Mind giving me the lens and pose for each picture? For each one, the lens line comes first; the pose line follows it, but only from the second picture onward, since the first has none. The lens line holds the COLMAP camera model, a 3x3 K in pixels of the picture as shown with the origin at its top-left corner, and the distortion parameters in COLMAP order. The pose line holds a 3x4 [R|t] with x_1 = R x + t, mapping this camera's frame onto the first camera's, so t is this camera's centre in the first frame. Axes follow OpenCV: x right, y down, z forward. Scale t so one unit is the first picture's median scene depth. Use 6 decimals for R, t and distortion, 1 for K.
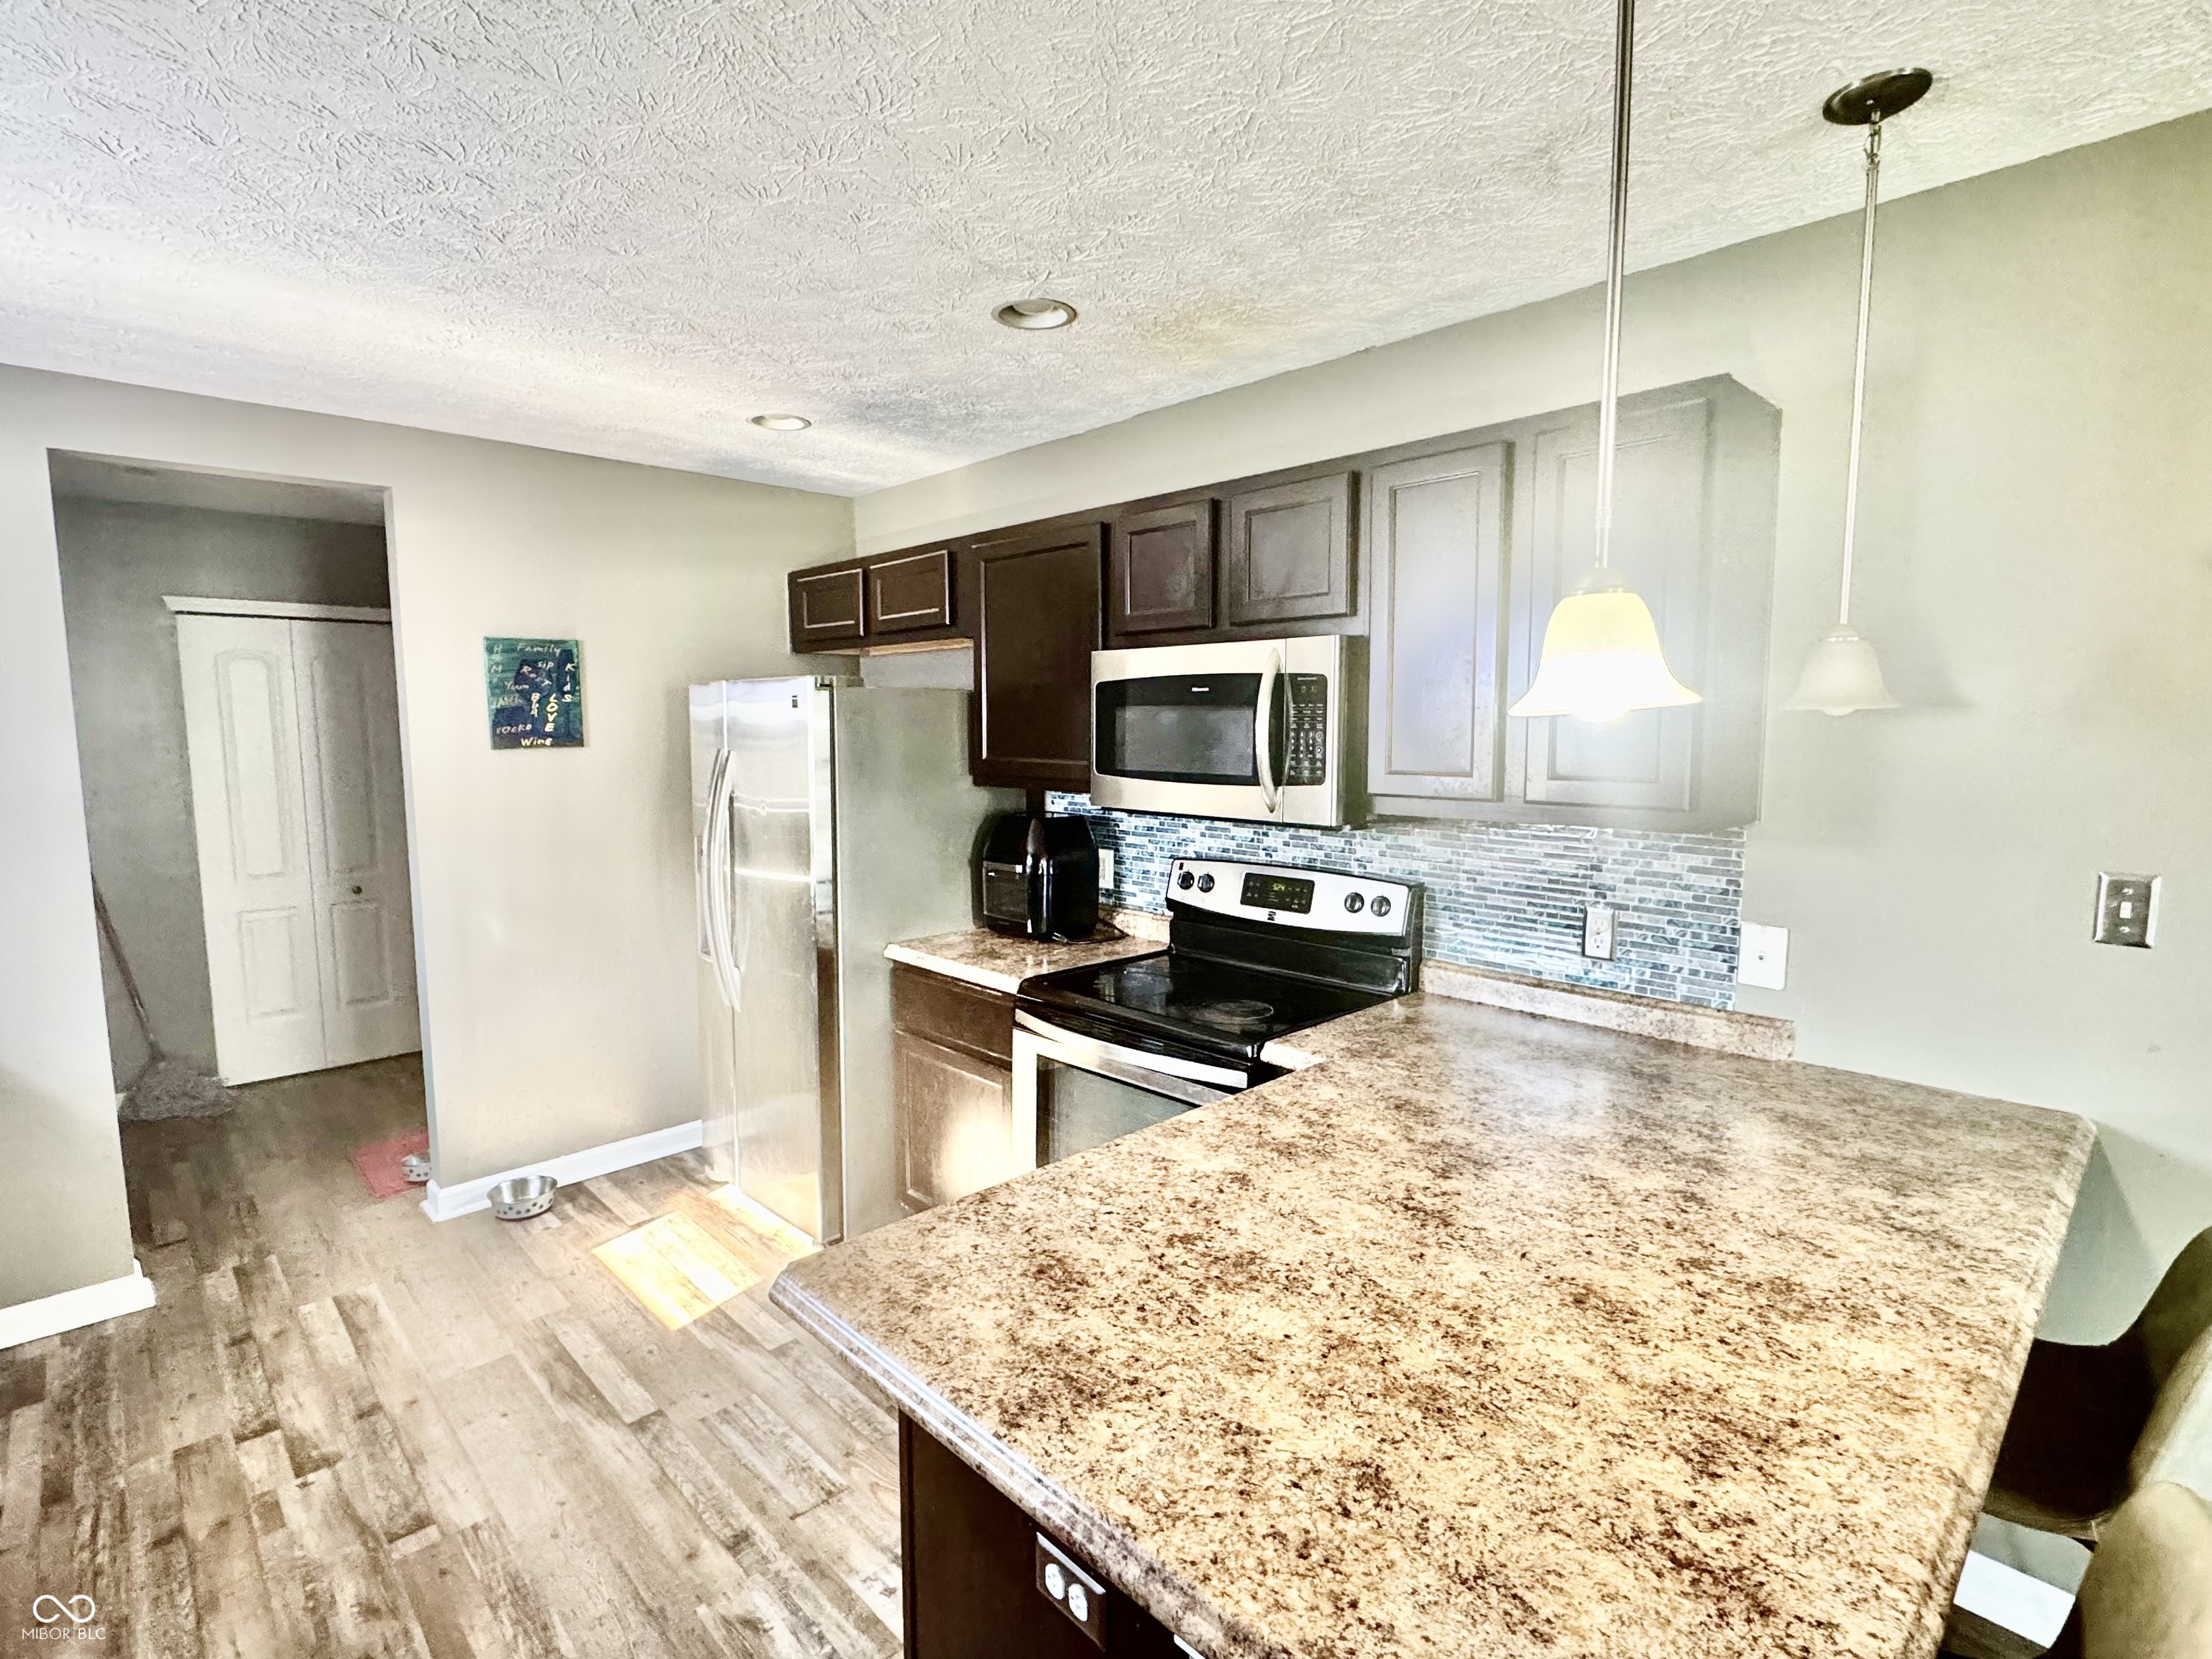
lens RADIAL K [[1083.6, 0, 1110.3], [0, 1083.6, 828.9], [0, 0, 1]] dist [-0.002580, -0.000439]
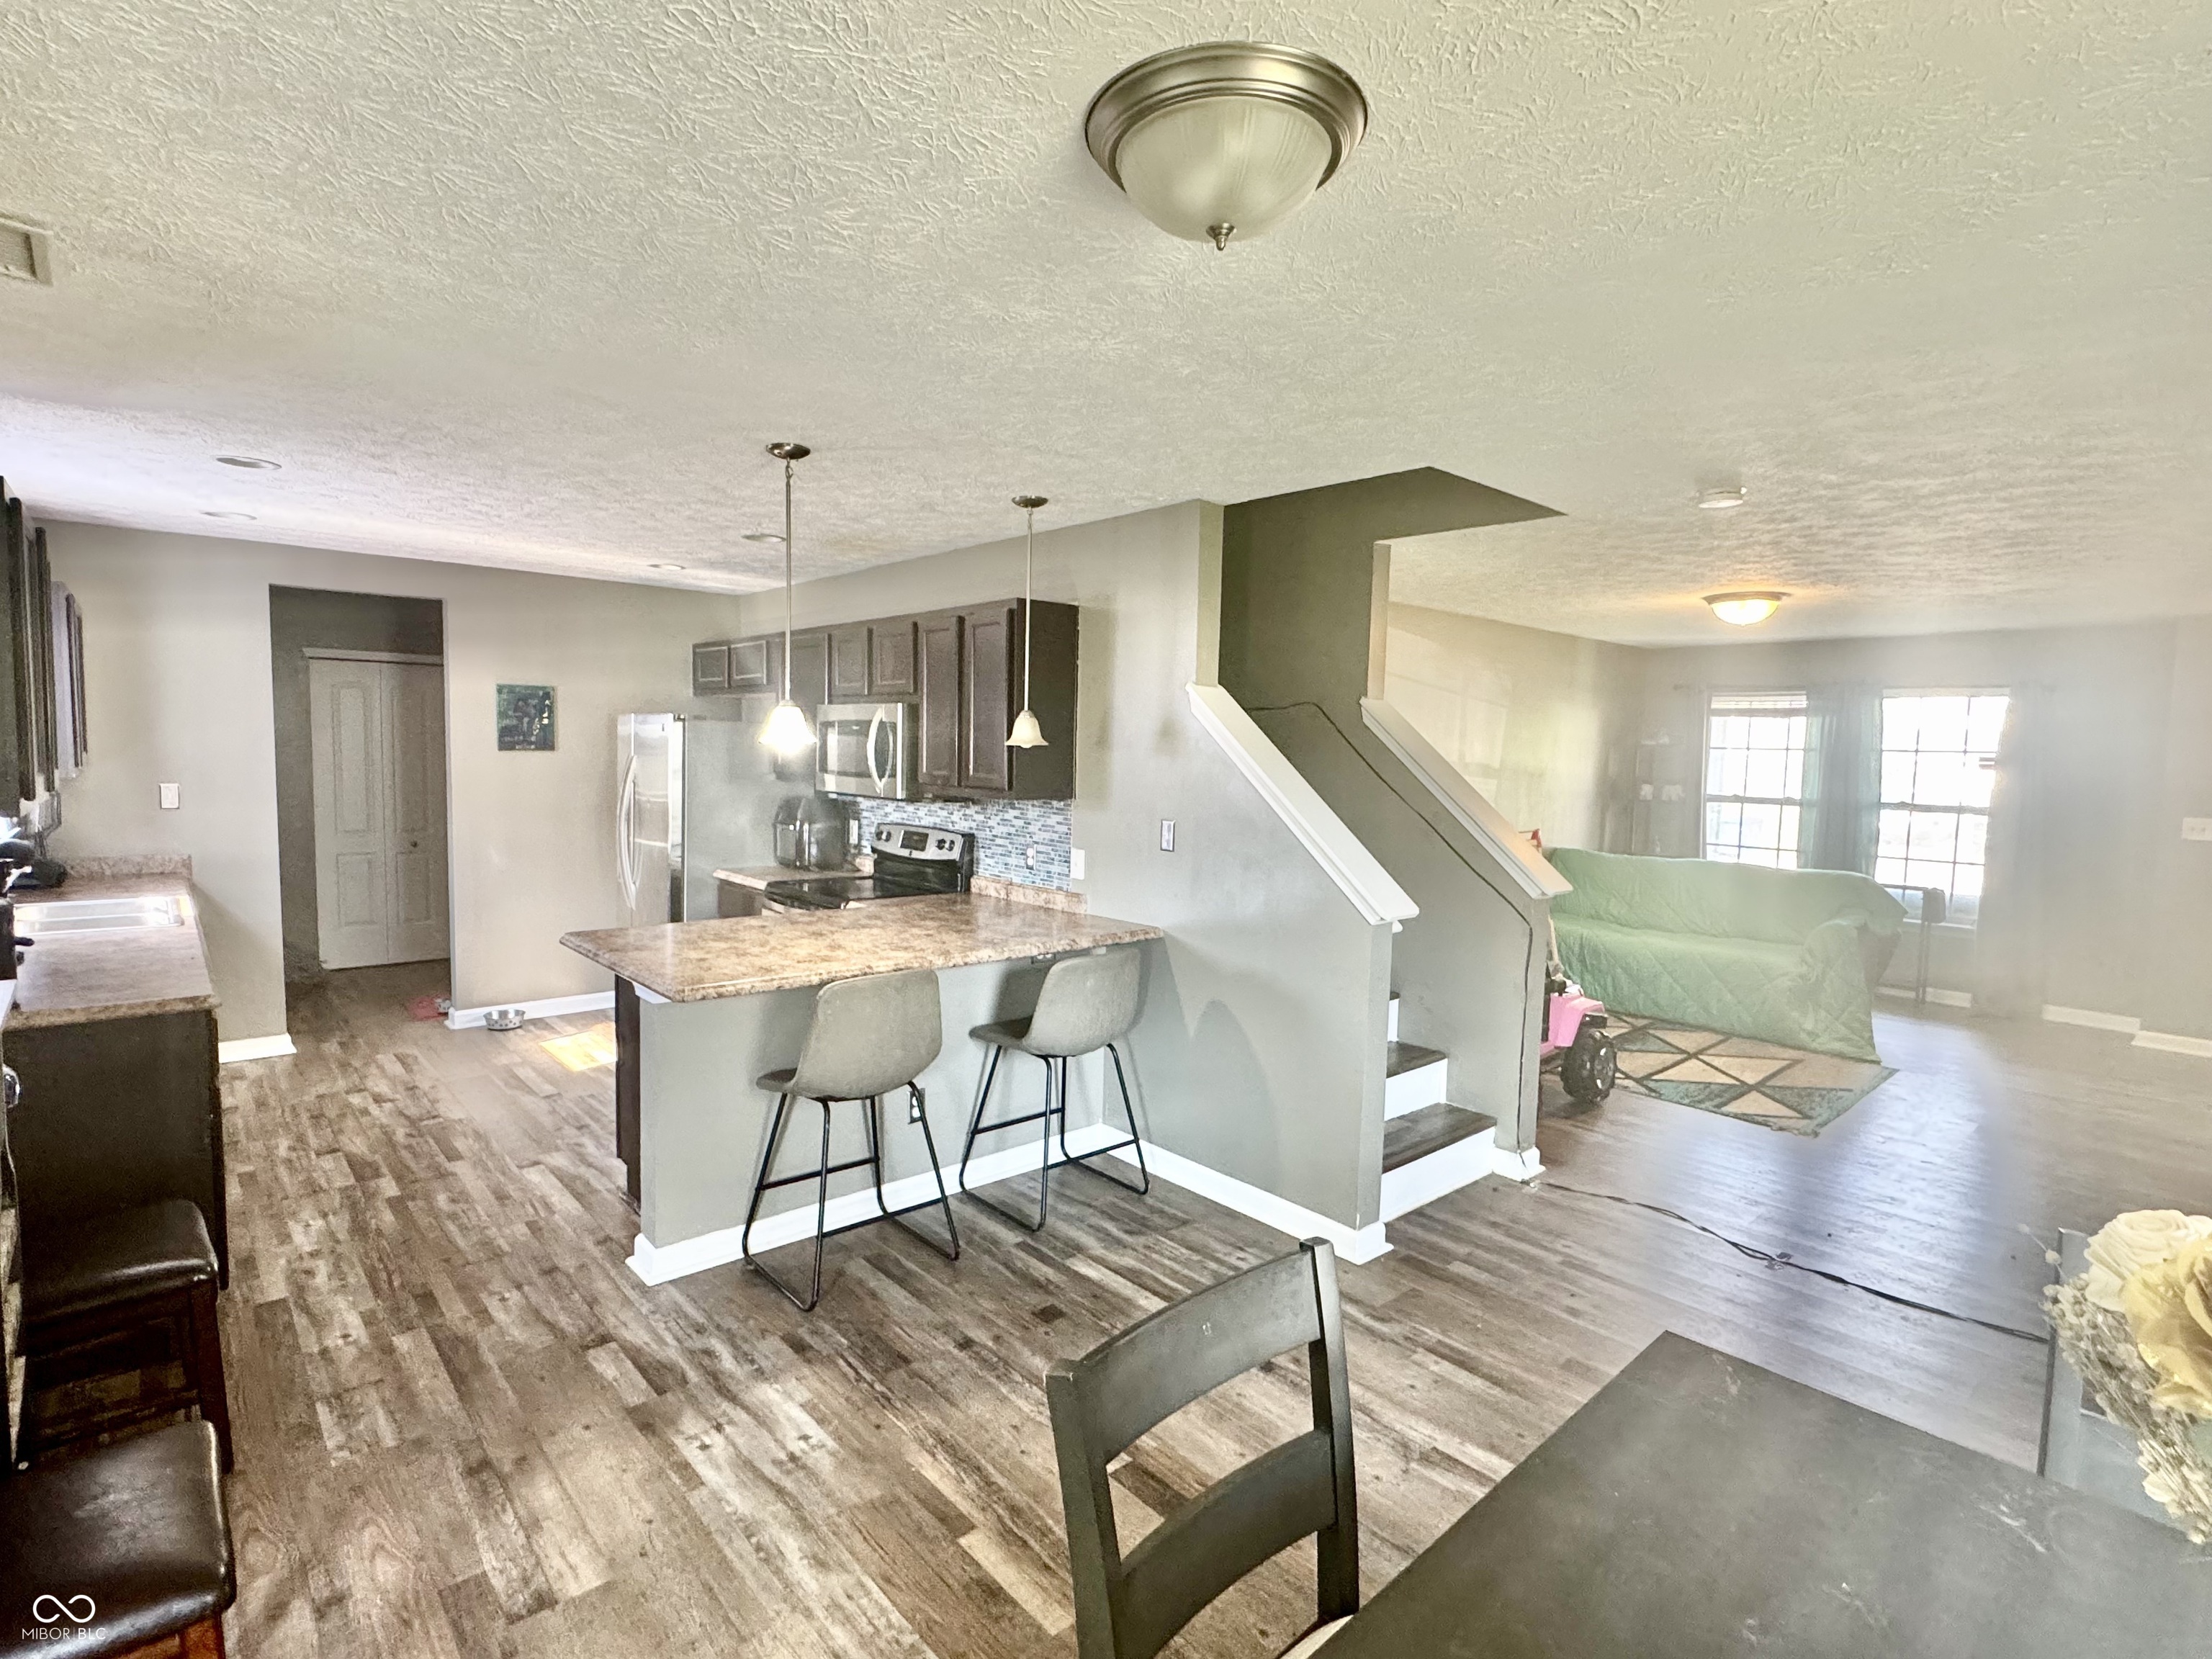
lens RADIAL K [[1083.6, 0, 1102.7], [0, 1083.6, 823.8], [0, 0, 1]] dist [-0.002580, -0.000439]
pose [[0.998831, 0.030452, -0.037540, 0.563166], [-0.031485, 0.999133, -0.027245, 0.073953], [0.036678, 0.028395, 0.998924, -0.836339]]
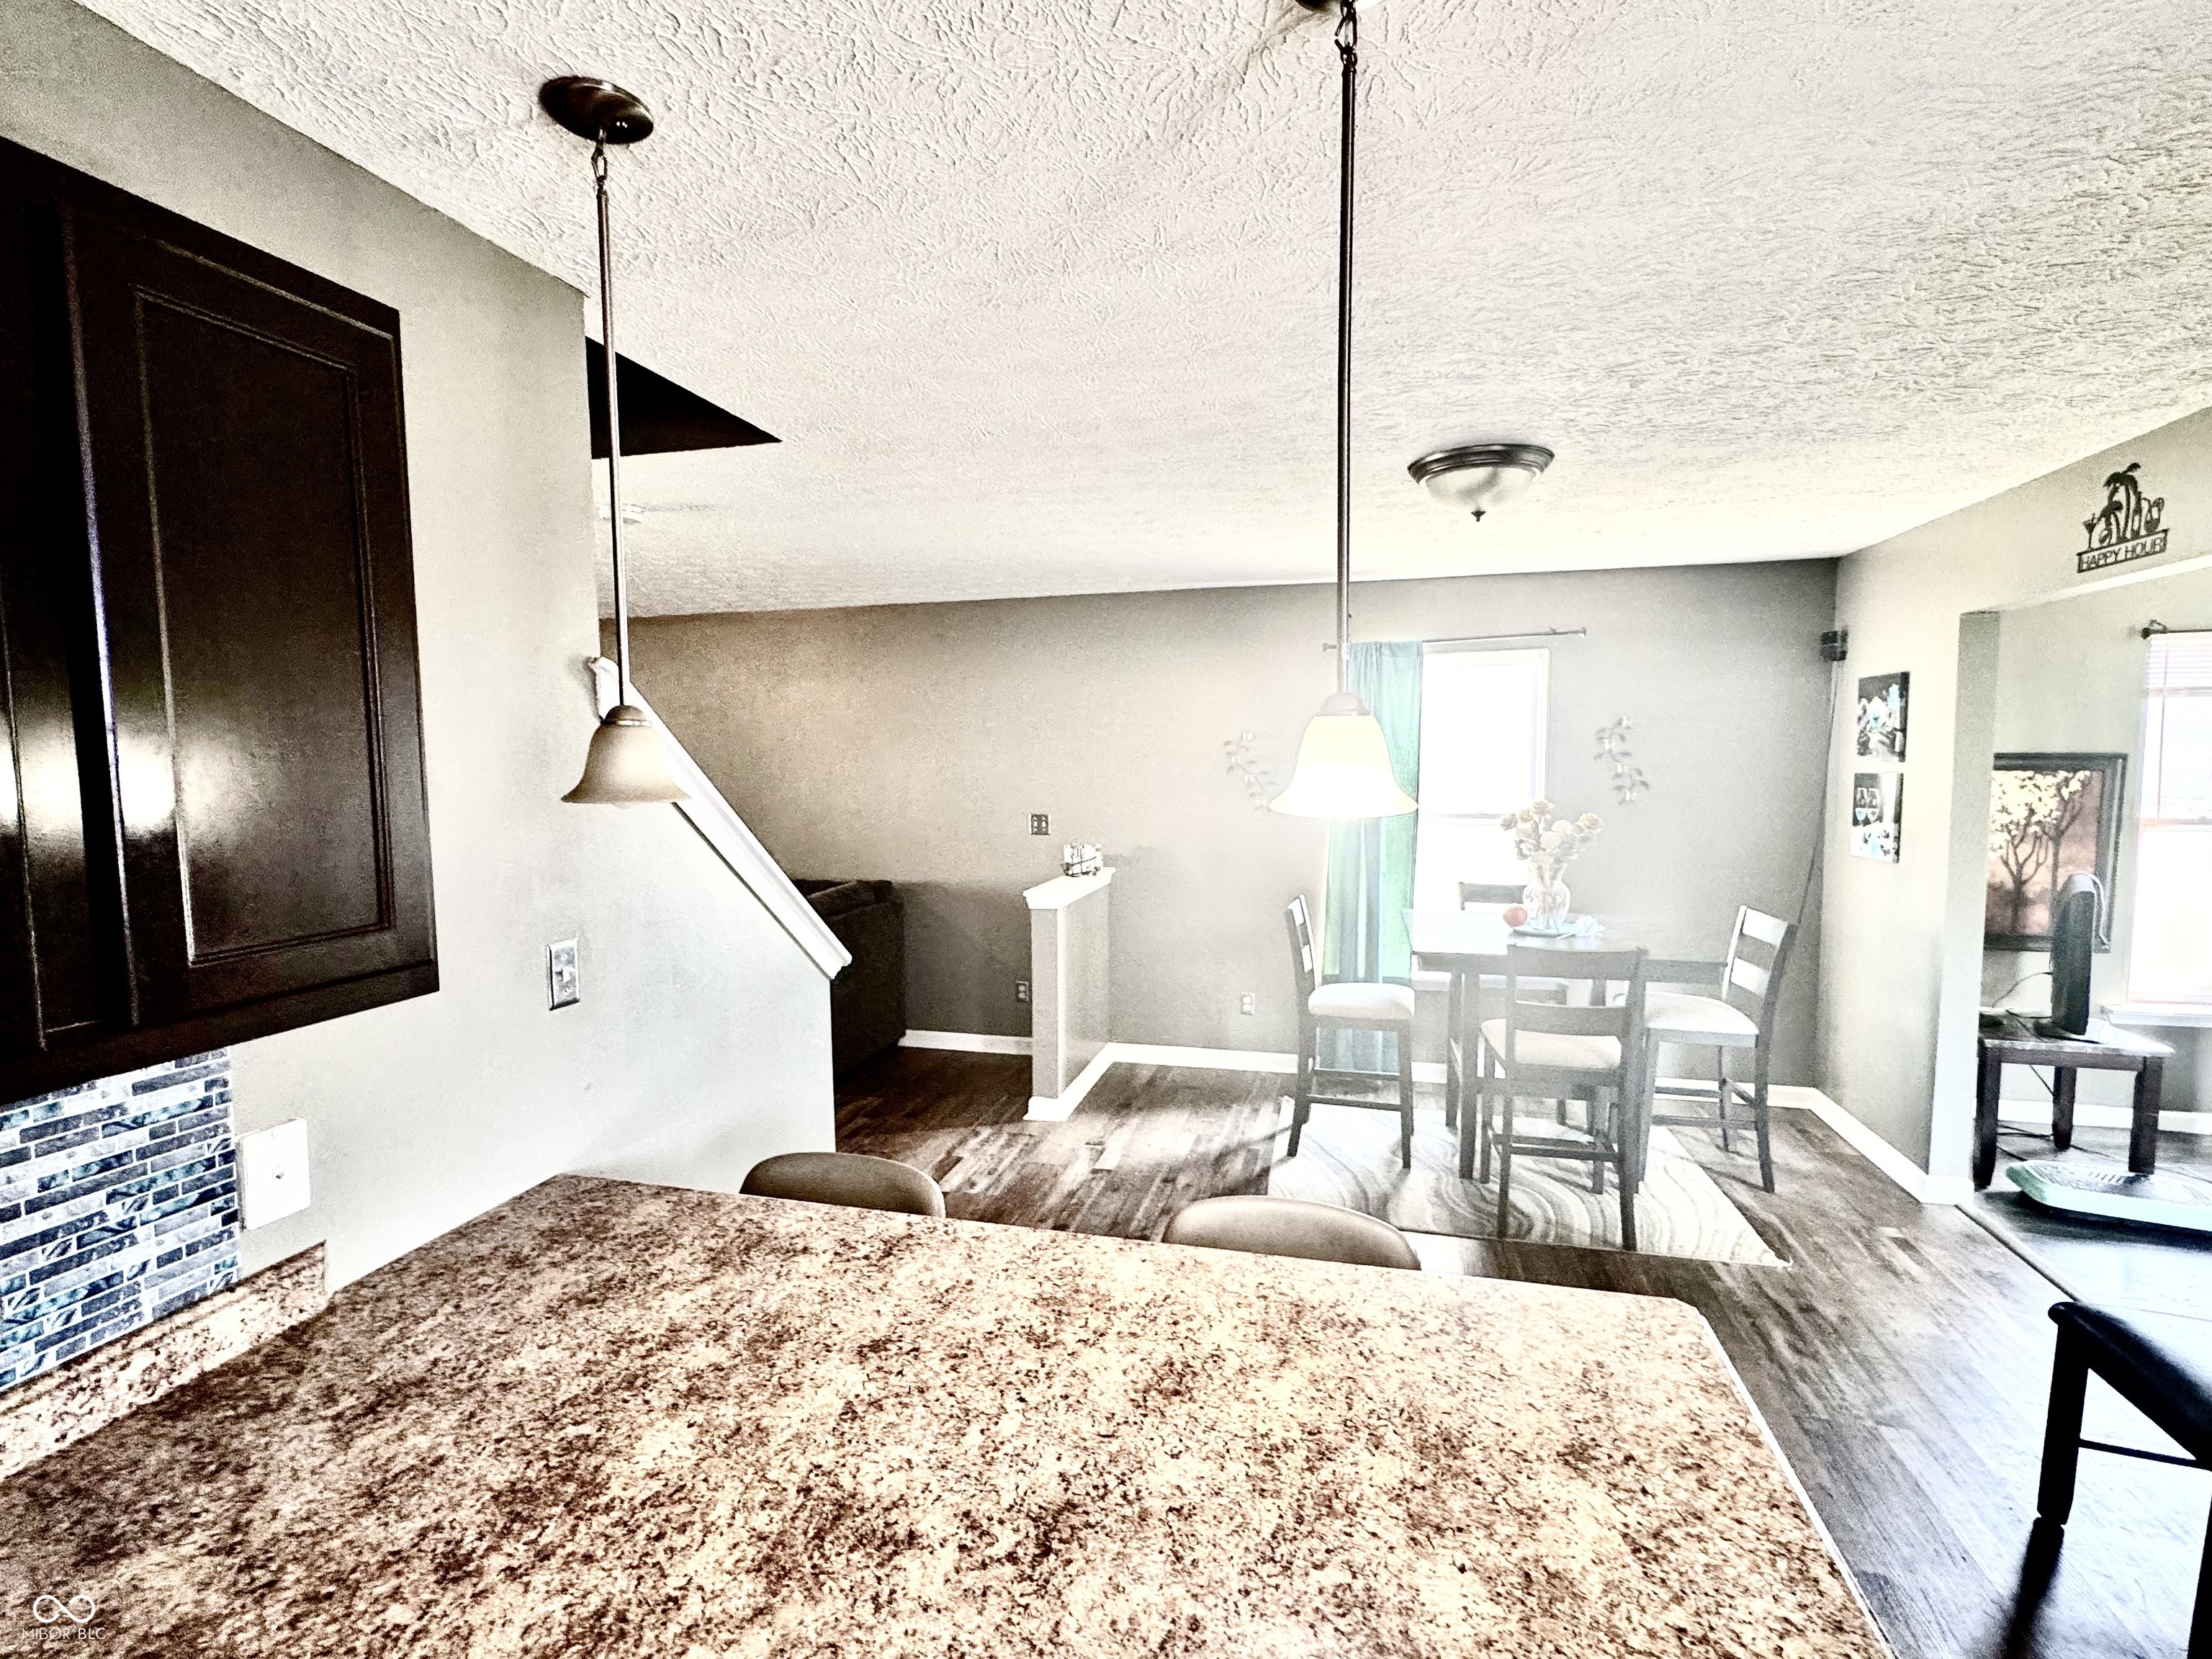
lens RADIAL K [[1019.0, 0, 1106.0], [0, 1019.0, 835.6], [0, 0, 1]] dist [-0.002047, -0.000642]
pose [[-0.514193, -0.060059, 0.855569, -0.140859], [0.096945, 0.987082, 0.127555, -0.091137], [-0.852178, 0.148531, -0.501728, 0.656927]]
